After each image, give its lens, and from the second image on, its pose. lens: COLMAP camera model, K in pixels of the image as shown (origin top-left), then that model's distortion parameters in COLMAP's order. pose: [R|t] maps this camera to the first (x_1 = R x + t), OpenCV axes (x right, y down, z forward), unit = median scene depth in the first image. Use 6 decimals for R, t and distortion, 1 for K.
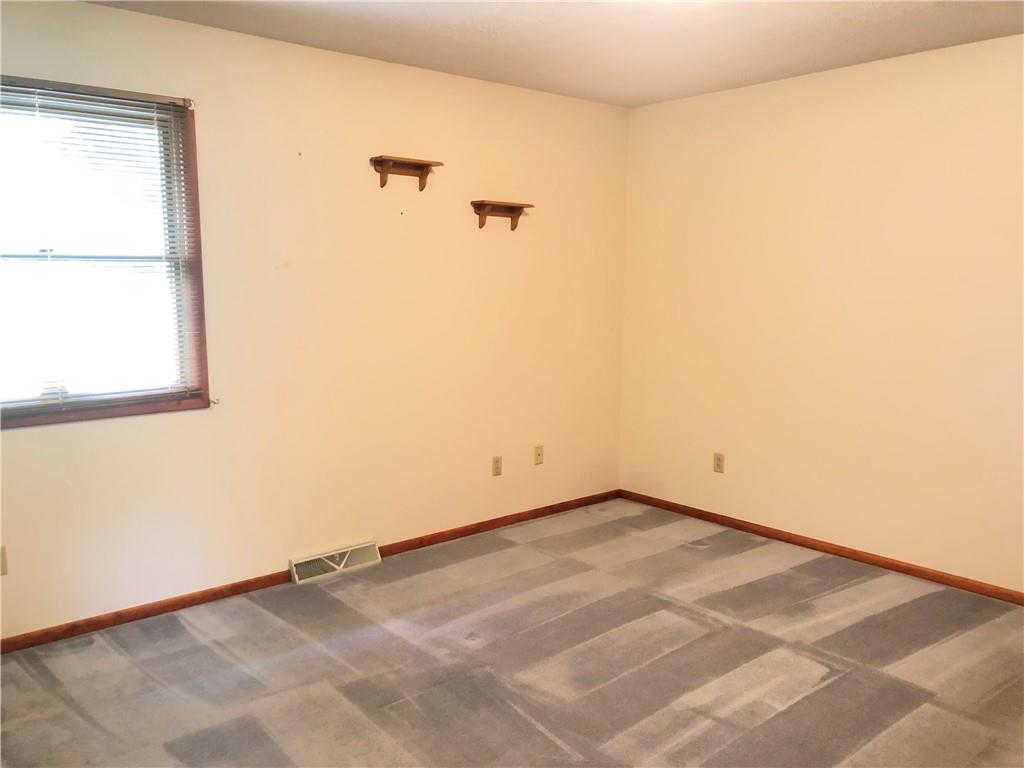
lens RADIAL K [[836.5, 0, 513.3], [0, 836.5, 384.2], [0, 0, 1]] dist [-0.014860, -0.009233]
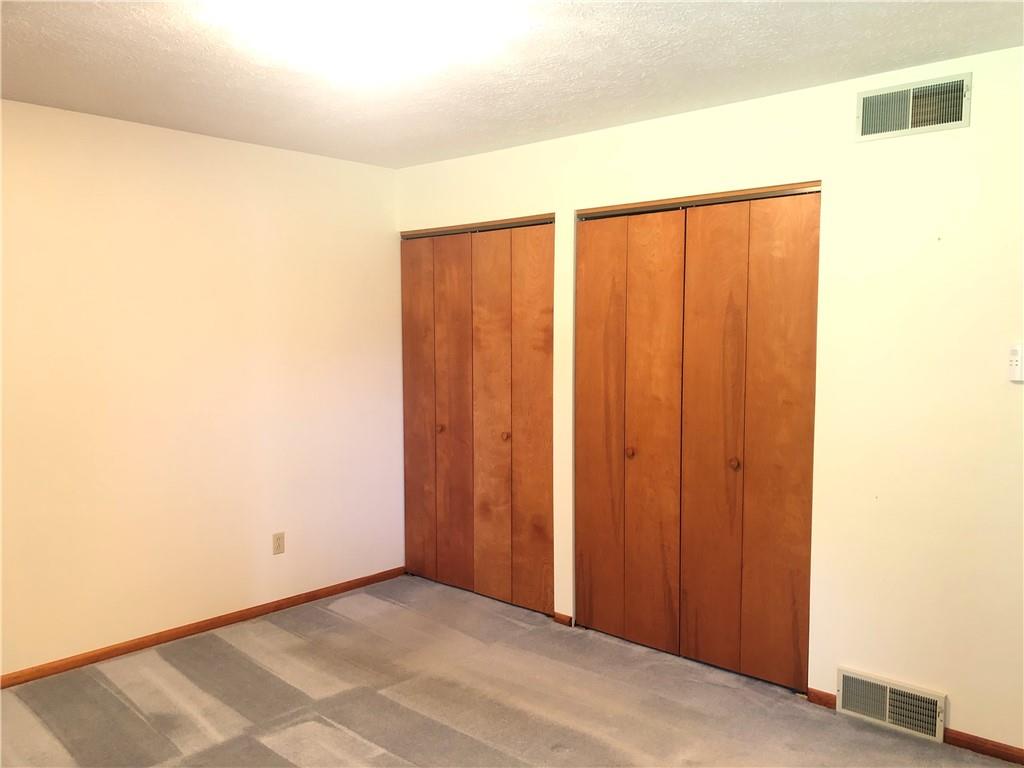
lens RADIAL K [[836.5, 0, 514.7], [0, 836.5, 386.9], [0, 0, 1]] dist [-0.014860, -0.009233]
pose [[-0.120331, -0.059971, 0.990921, -0.561365], [0.147850, 0.985959, 0.077625, -0.086399], [-0.981662, 0.155849, -0.109775, 0.731020]]
